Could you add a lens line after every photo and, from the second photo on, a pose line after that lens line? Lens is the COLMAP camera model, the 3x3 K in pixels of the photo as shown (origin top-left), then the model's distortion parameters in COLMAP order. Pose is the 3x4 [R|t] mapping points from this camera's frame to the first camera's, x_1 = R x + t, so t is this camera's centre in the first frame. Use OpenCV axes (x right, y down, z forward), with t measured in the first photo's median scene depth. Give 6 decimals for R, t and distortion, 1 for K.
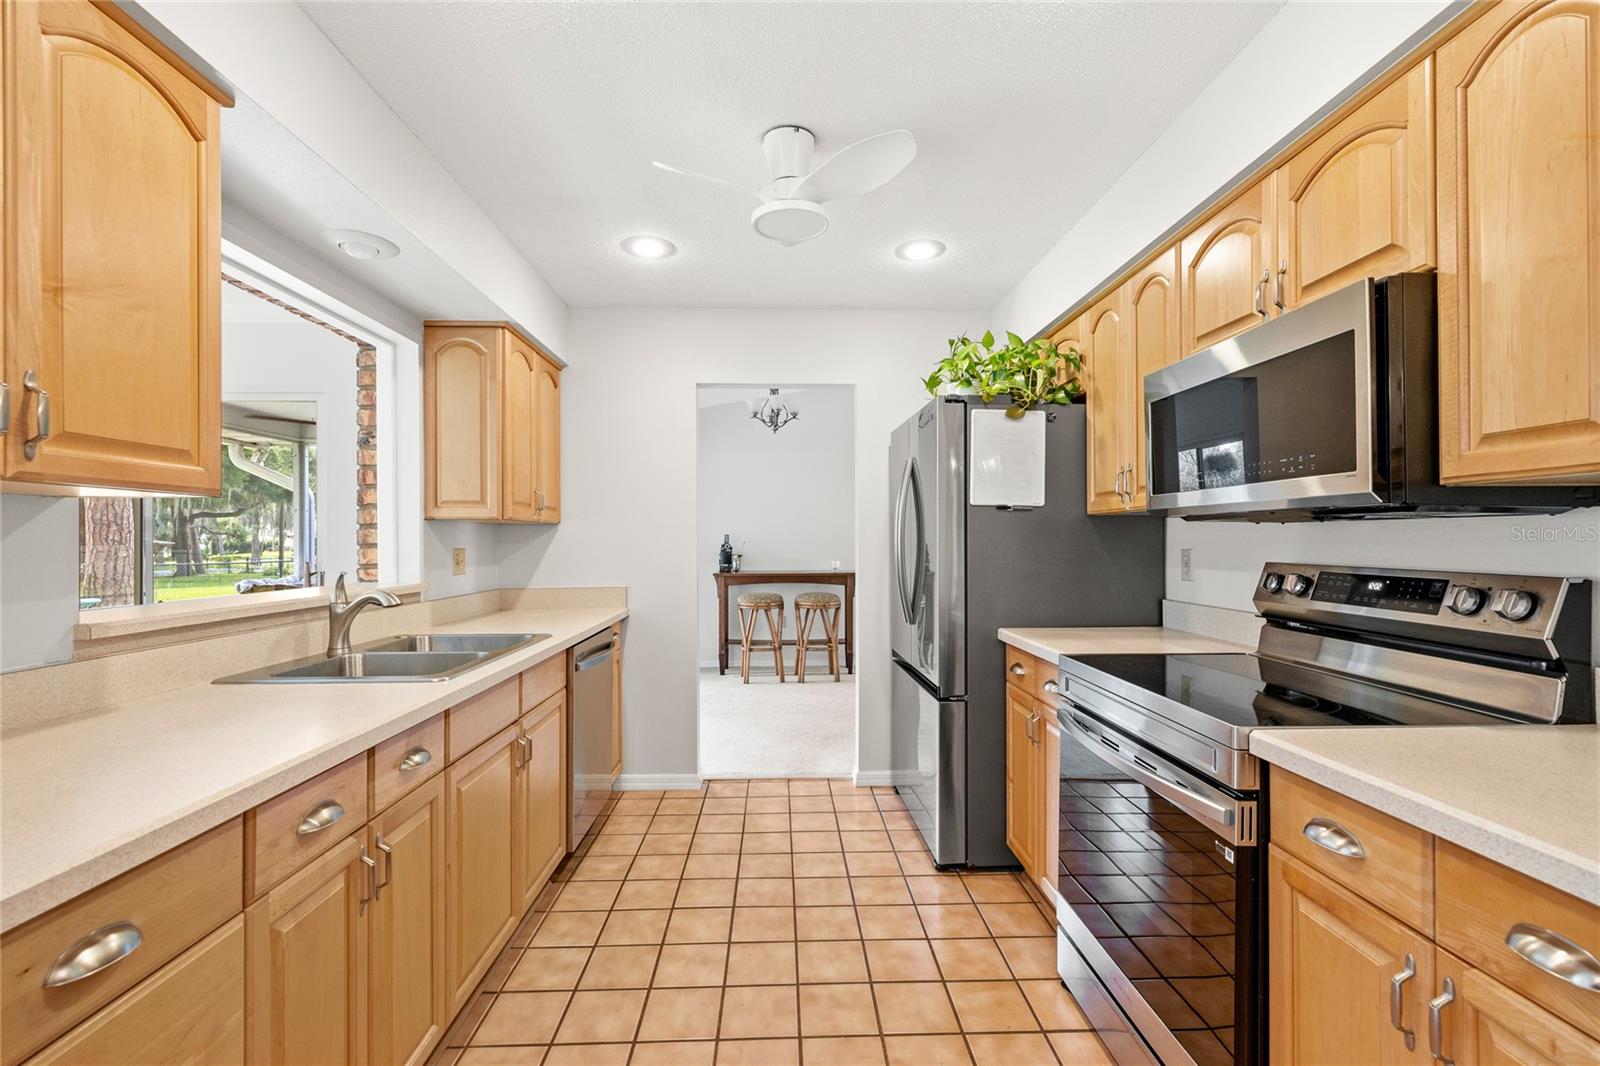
lens RADIAL K [[695.7, 0, 802.4], [0, 695.7, 538.5], [0, 0, 1]] dist [0.001323, -0.000037]
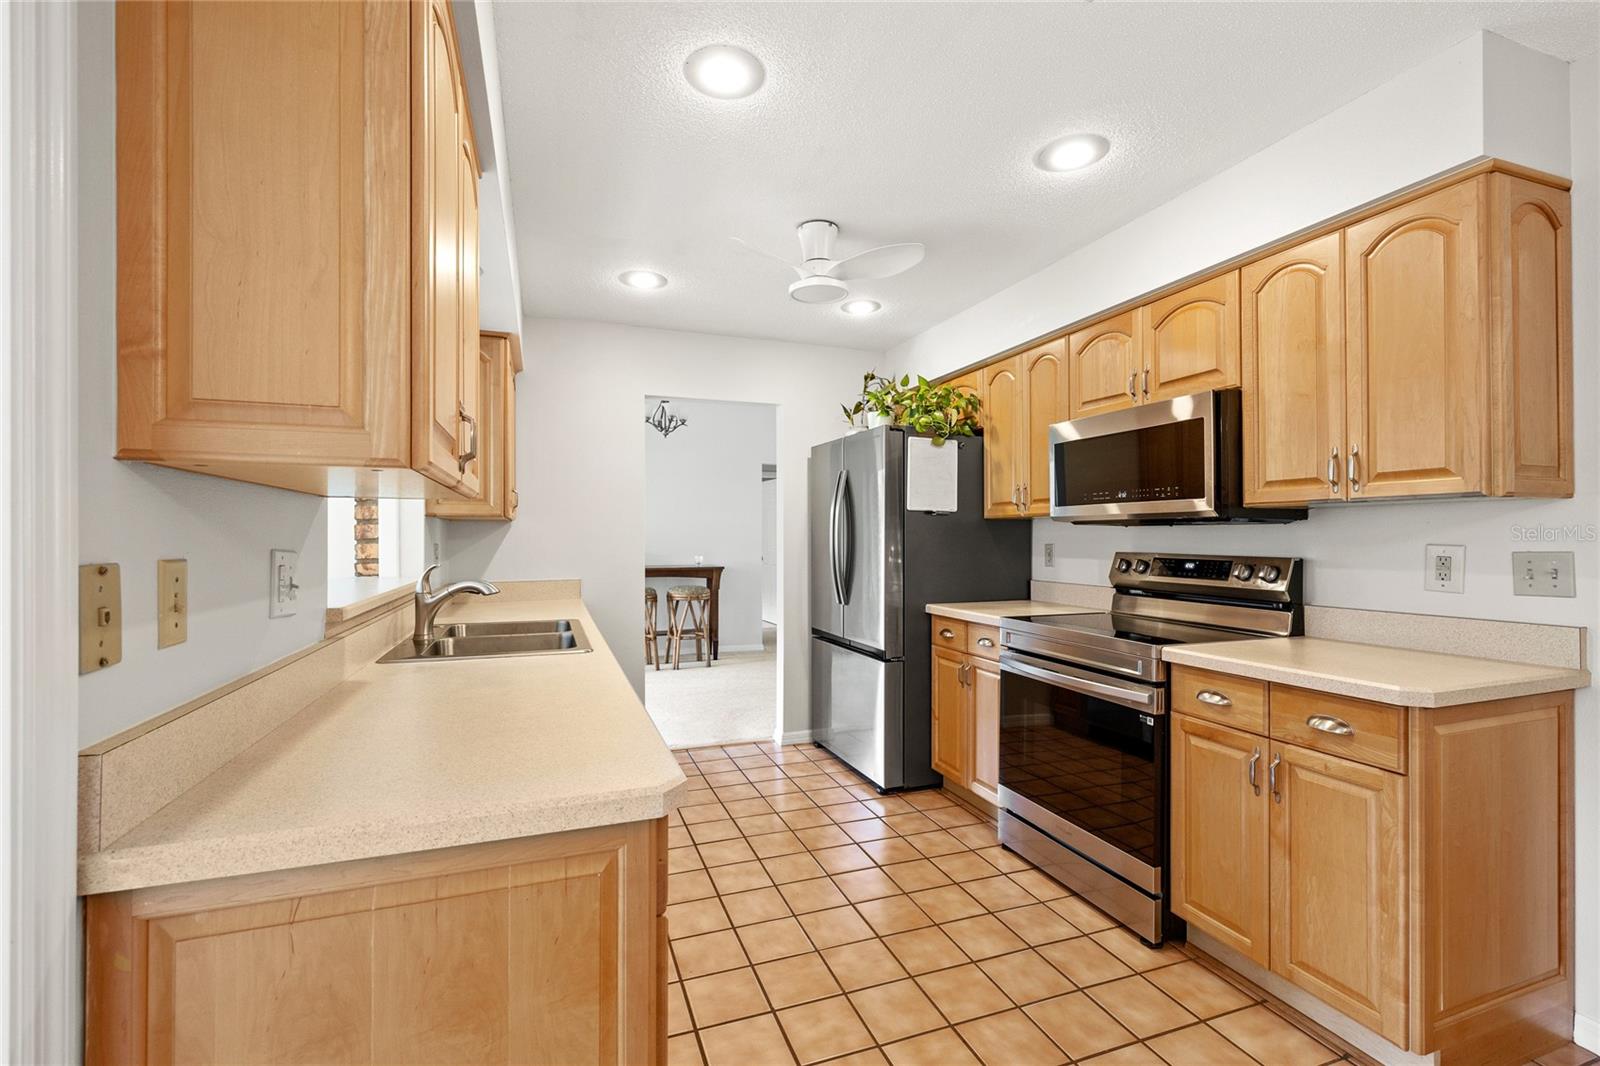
lens RADIAL K [[690.0, 0, 800.0], [0, 690.0, 533.0], [0, 0, 1]] dist [0.000732, 0.000046]
pose [[0.950599, 0.005002, 0.310382, -0.349920], [-0.003797, 0.999983, -0.004485, 0.001314], [-0.310399, 0.003085, 0.950601, -0.165806]]
